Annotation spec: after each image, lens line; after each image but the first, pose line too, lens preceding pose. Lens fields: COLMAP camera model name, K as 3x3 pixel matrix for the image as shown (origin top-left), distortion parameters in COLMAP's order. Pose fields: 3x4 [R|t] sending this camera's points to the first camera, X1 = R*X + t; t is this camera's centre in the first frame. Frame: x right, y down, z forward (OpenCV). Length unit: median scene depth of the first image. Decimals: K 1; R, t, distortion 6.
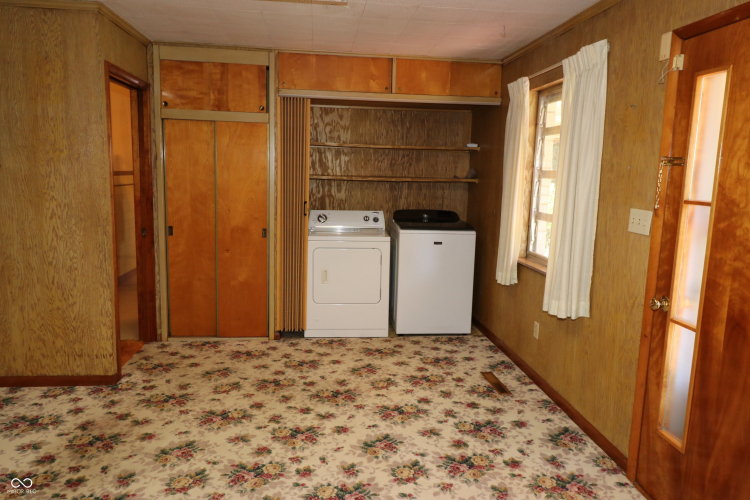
lens RADIAL K [[507.7, 0, 372.5], [0, 507.7, 248.1], [0, 0, 1]] dist [0.027490, -0.001959]
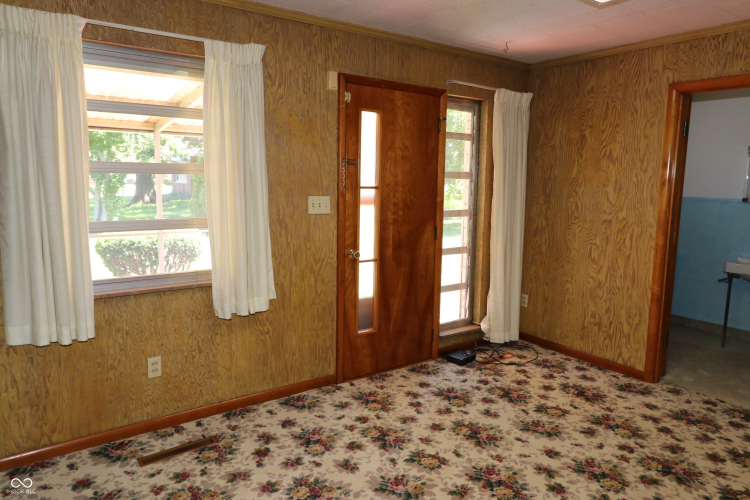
lens RADIAL K [[507.7, 0, 372.5], [0, 507.7, 248.1], [0, 0, 1]] dist [0.027490, -0.001959]
pose [[-0.487712, -0.150234, 0.859981, -0.683392], [0.105522, 0.967714, 0.228898, -0.223060], [-0.866604, 0.202383, -0.456113, 1.445192]]
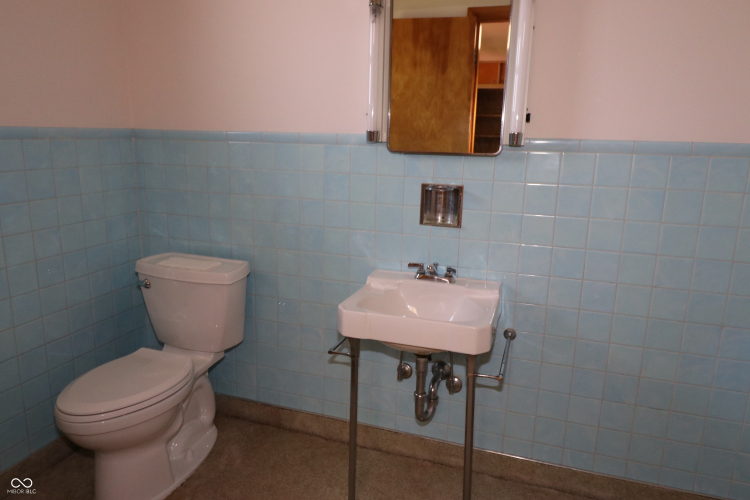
lens RADIAL K [[507.7, 0, 372.5], [0, 507.7, 248.1], [0, 0, 1]] dist [0.027490, -0.001959]
pose [[-0.907893, -0.134176, 0.397149, -0.466793], [0.015374, 0.936097, 0.351405, -0.126497], [-0.418920, 0.325144, -0.847813, 0.990960]]
